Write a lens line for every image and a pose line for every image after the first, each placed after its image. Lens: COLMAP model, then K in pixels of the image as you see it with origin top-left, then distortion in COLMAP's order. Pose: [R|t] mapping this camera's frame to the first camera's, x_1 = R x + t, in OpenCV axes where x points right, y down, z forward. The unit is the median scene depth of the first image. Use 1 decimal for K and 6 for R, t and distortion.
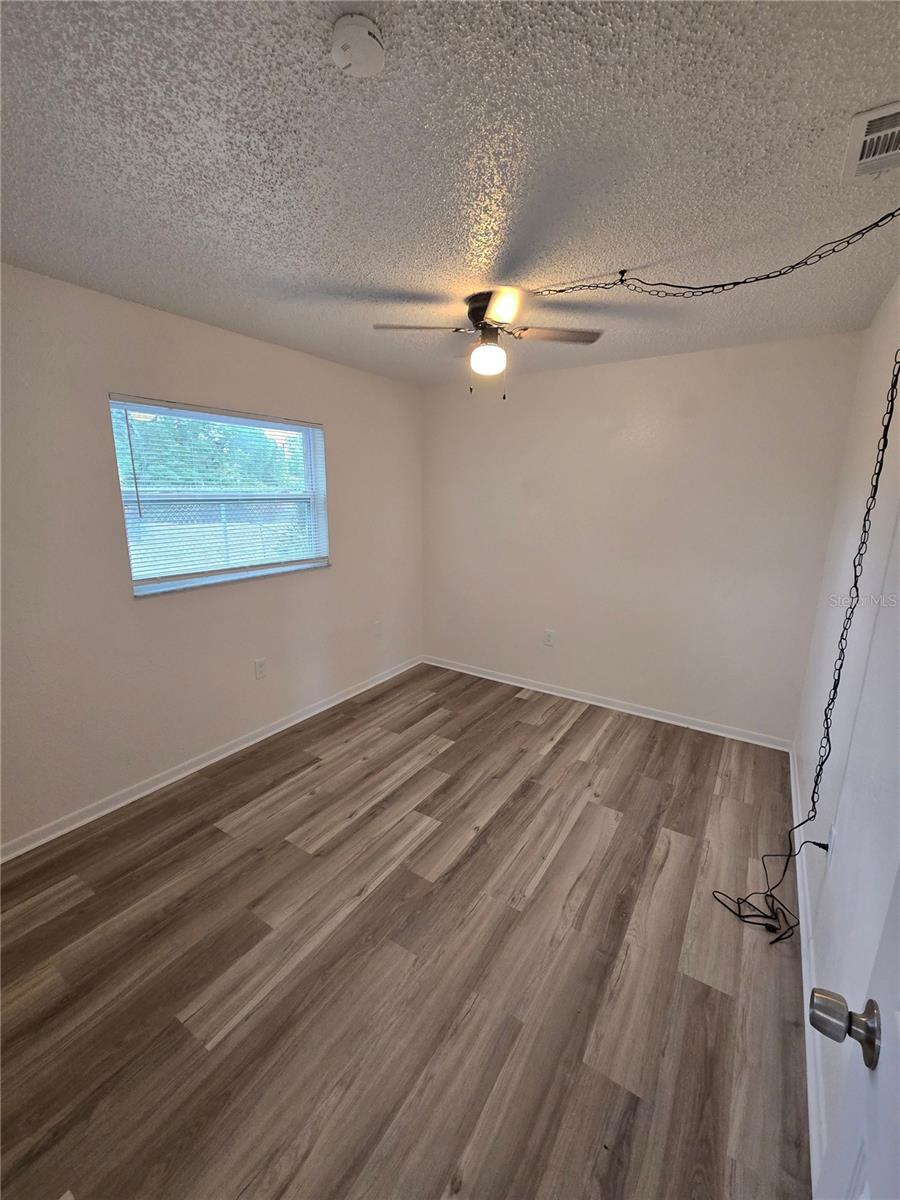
lens RADIAL K [[493.9, 0, 448.6], [0, 493.9, 601.3], [0, 0, 1]] dist [-0.000541, -0.000146]
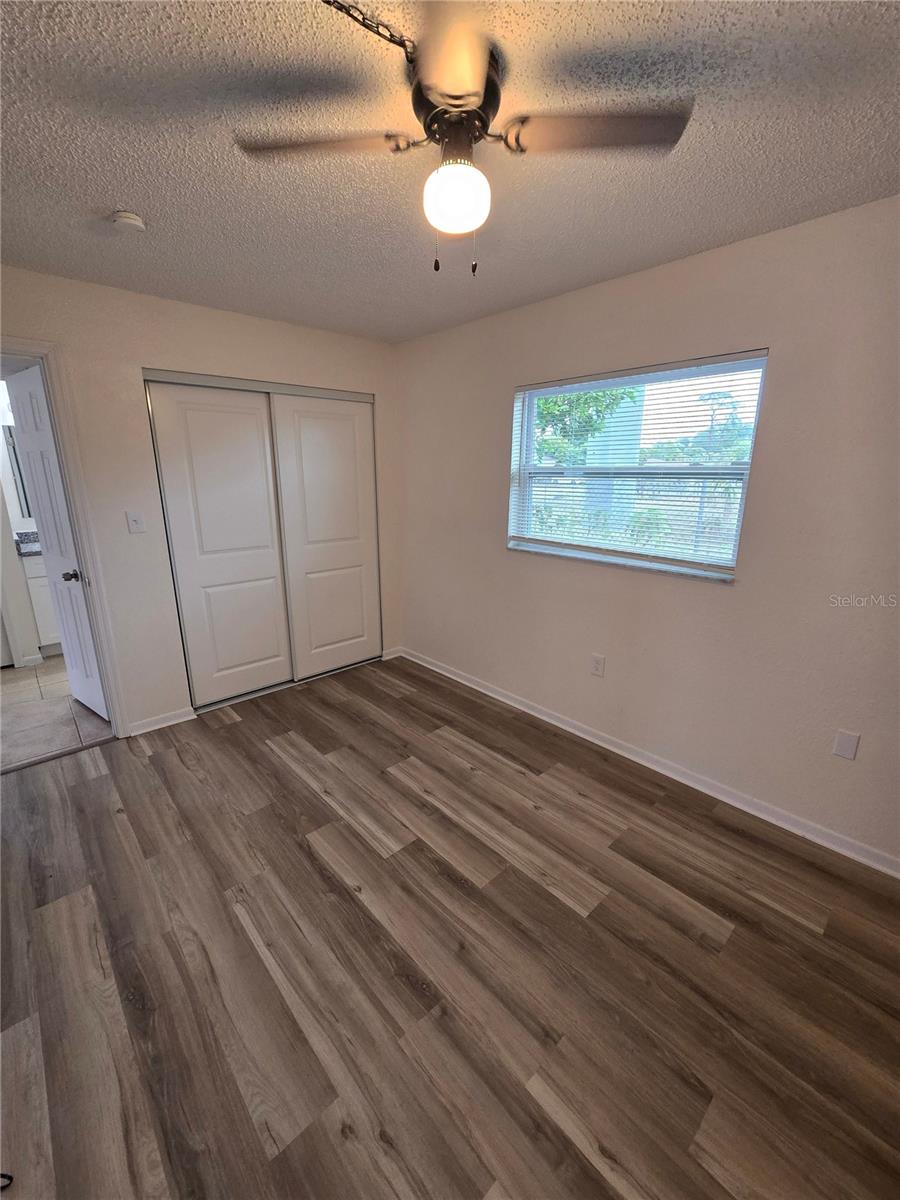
lens RADIAL K [[493.9, 0, 448.7], [0, 493.9, 598.9], [0, 0, 1]] dist [-0.000541, -0.000146]
pose [[-0.255734, 0.233407, -0.938148, 0.618664], [-0.218315, 0.931406, 0.291242, -0.219286], [0.941774, 0.279292, -0.187236, 1.099056]]
